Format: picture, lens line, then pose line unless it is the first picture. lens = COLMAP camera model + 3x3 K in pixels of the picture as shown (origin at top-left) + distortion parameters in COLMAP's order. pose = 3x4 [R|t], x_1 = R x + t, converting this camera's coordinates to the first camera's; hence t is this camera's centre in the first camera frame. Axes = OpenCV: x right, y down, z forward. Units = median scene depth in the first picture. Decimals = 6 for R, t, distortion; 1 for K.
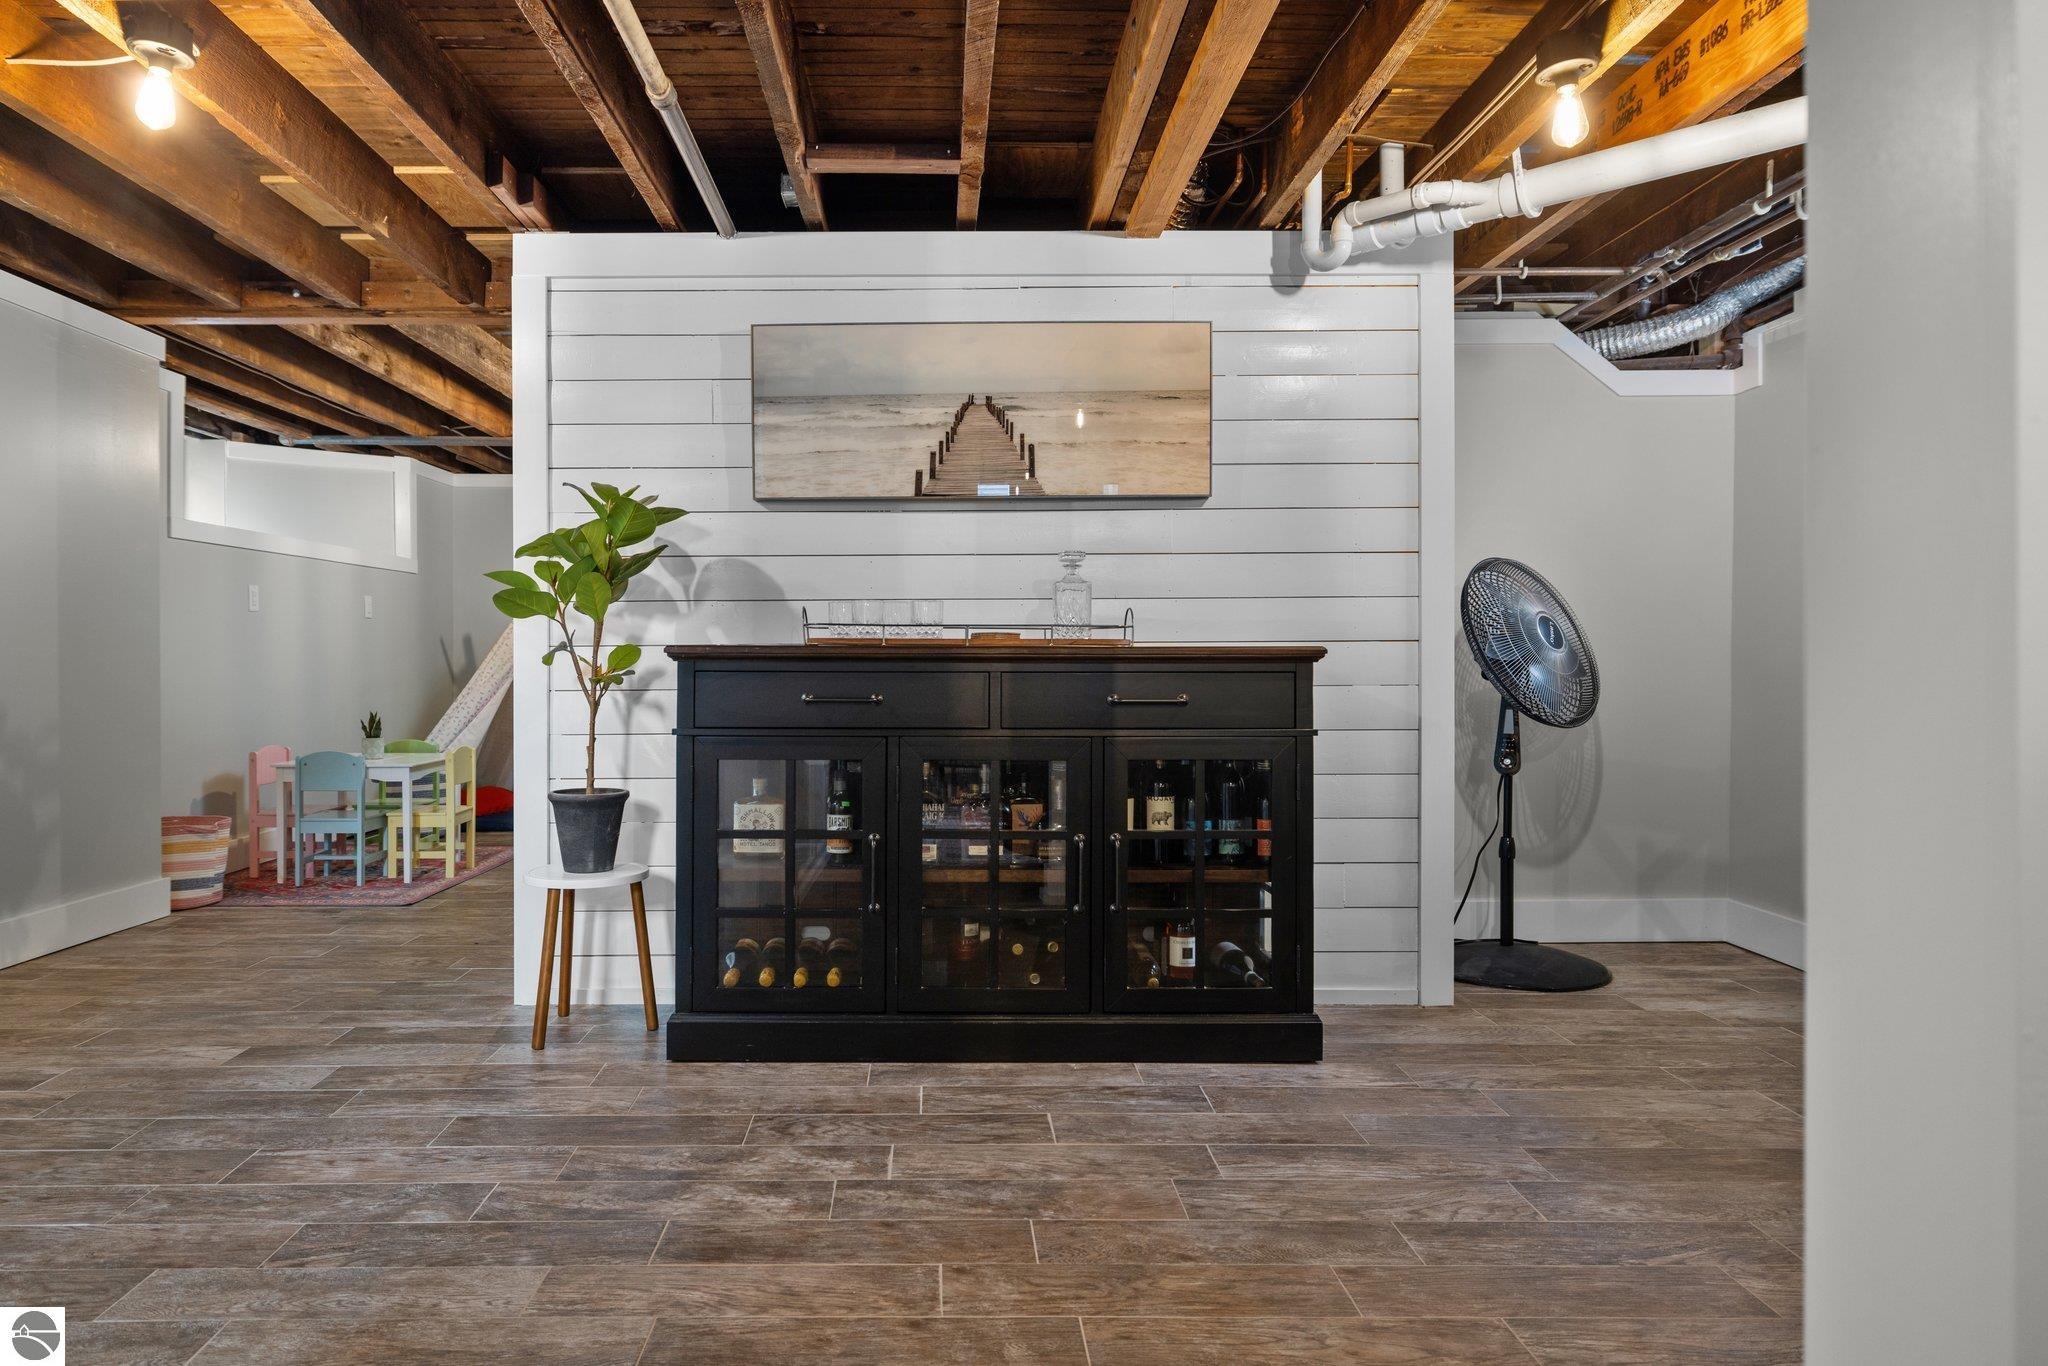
lens RADIAL K [[1340.4, 0, 1013.7], [0, 1340.4, 680.9], [0, 0, 1]] dist [-0.002952, -0.000631]
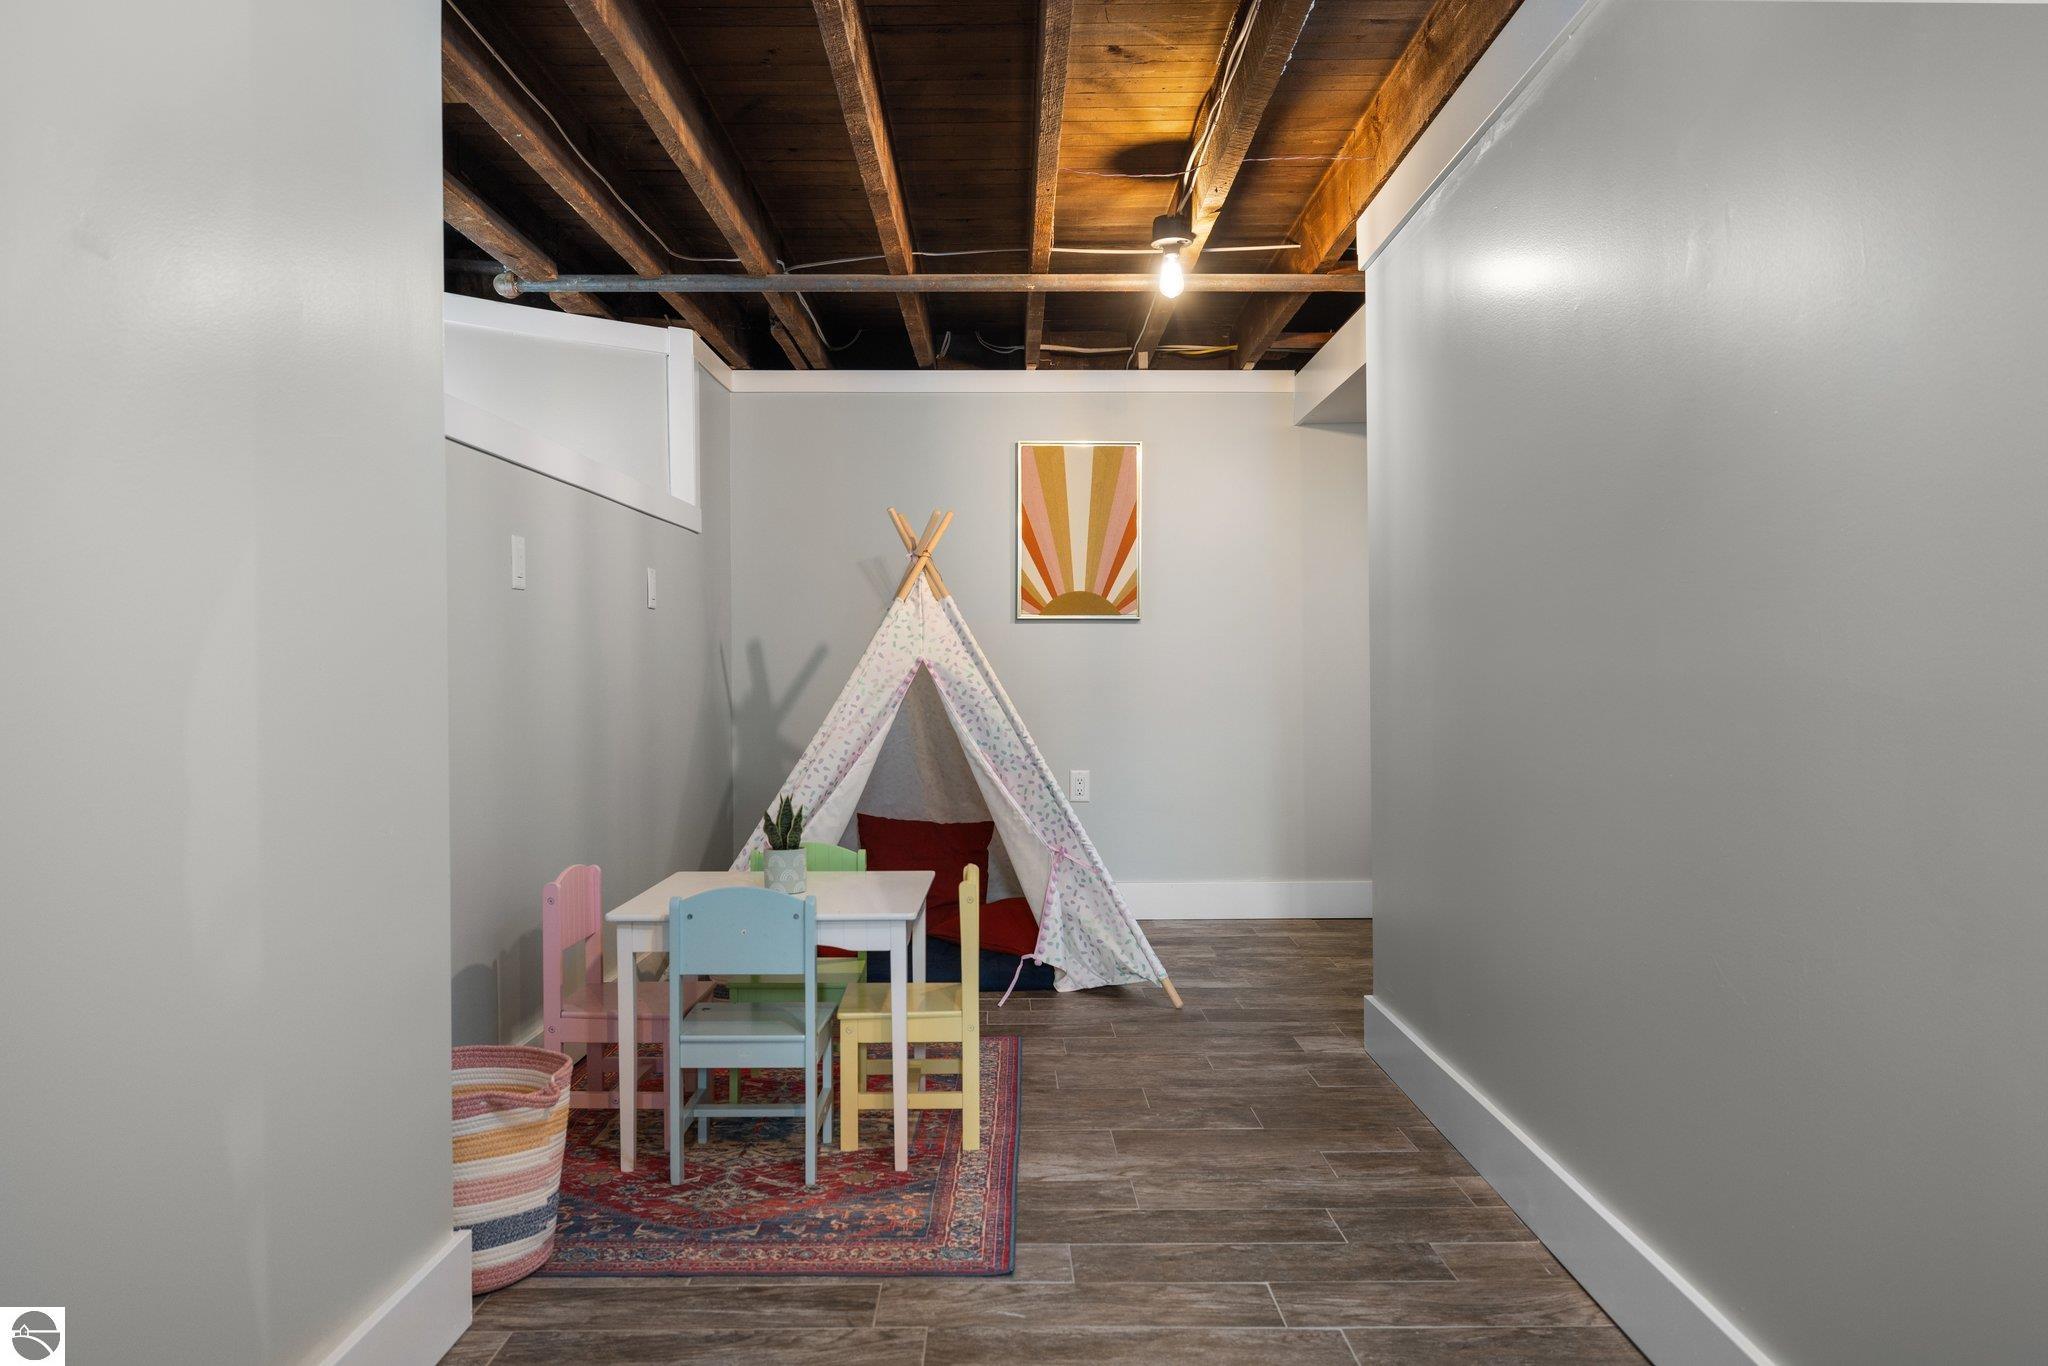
lens RADIAL K [[1481.5, 0, 1024.0], [0, 1481.5, 683.2], [0, 0, 1]] dist [0.004569, 0.005947]
pose [[0.999978, -0.001915, 0.006413, -0.333342], [0.001975, 0.999954, -0.009367, -0.009903], [-0.006395, 0.009380, 0.999936, 0.389163]]
